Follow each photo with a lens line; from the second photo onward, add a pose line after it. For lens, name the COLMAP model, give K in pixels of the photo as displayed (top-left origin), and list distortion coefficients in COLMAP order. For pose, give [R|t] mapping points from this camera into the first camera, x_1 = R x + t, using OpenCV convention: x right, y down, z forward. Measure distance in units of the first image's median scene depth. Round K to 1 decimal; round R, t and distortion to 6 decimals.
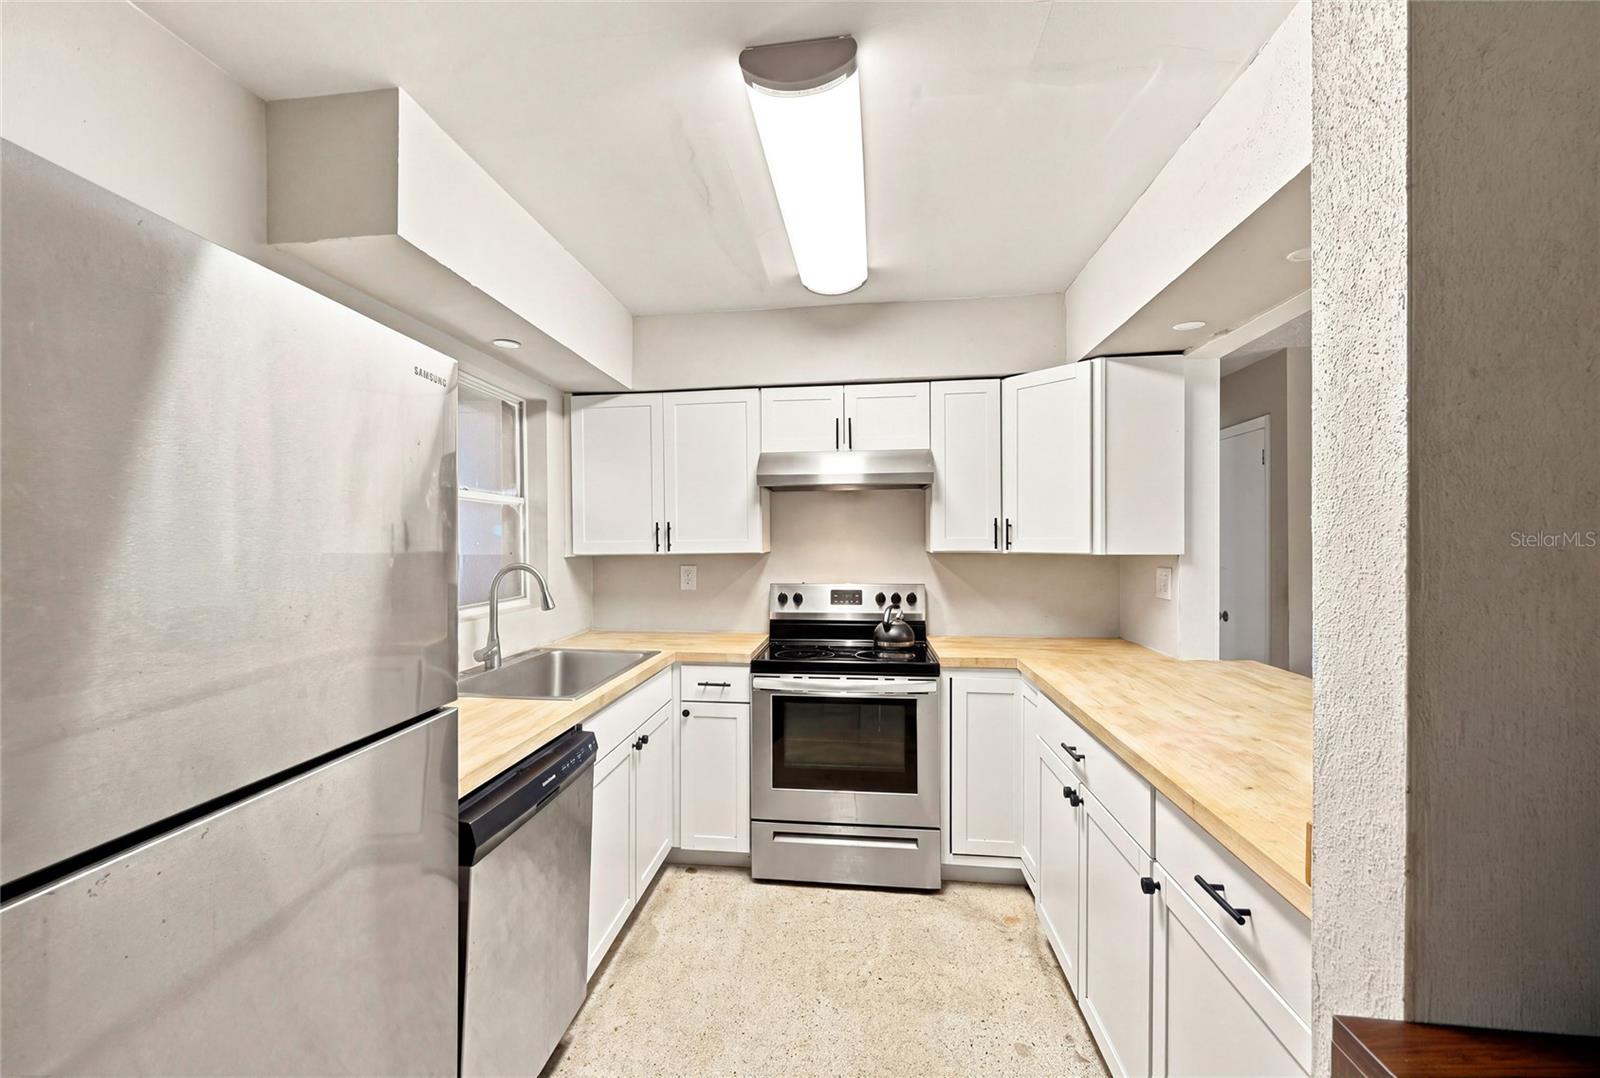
lens RADIAL K [[644.9, 0, 799.7], [0, 644.9, 544.3], [0, 0, 1]] dist [-0.001257, 0.000013]
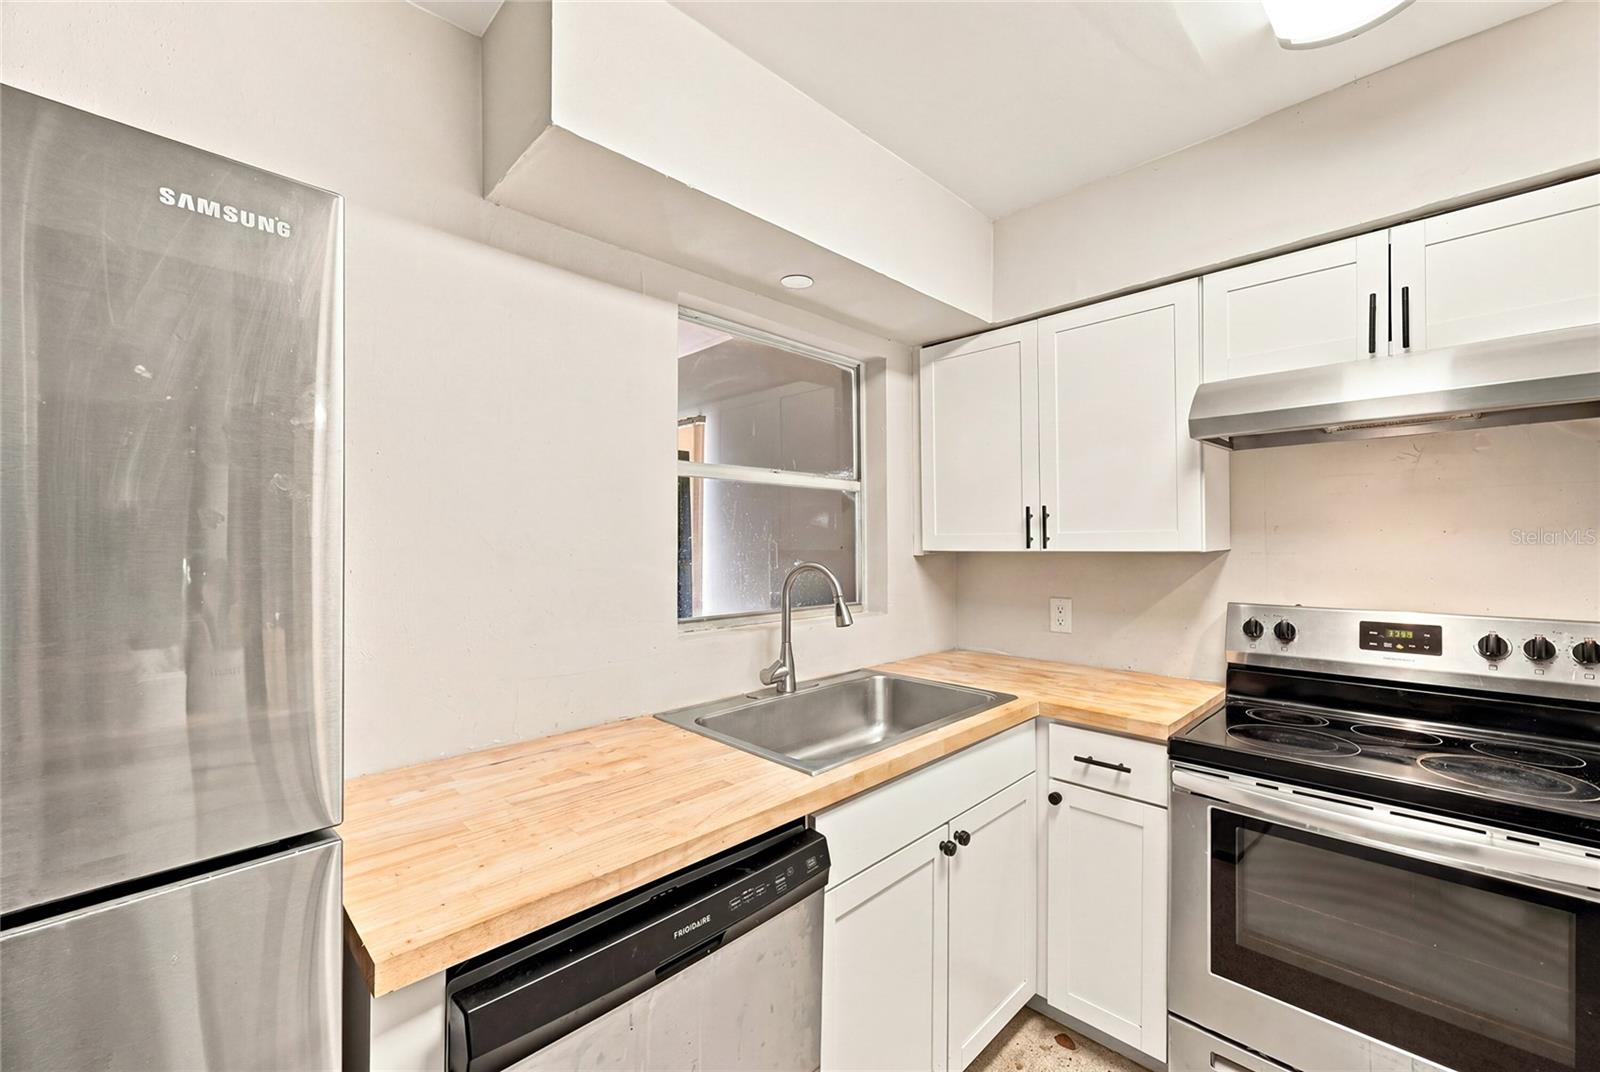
lens RADIAL K [[644.9, 0, 799.7], [0, 644.9, 541.3], [0, 0, 1]] dist [-0.001257, 0.000013]
pose [[0.766006, 0.001525, -0.642831, 0.041387], [0.000272, 0.999996, 0.002698, 0.001818], [0.642833, -0.002241, 0.766003, 0.330274]]
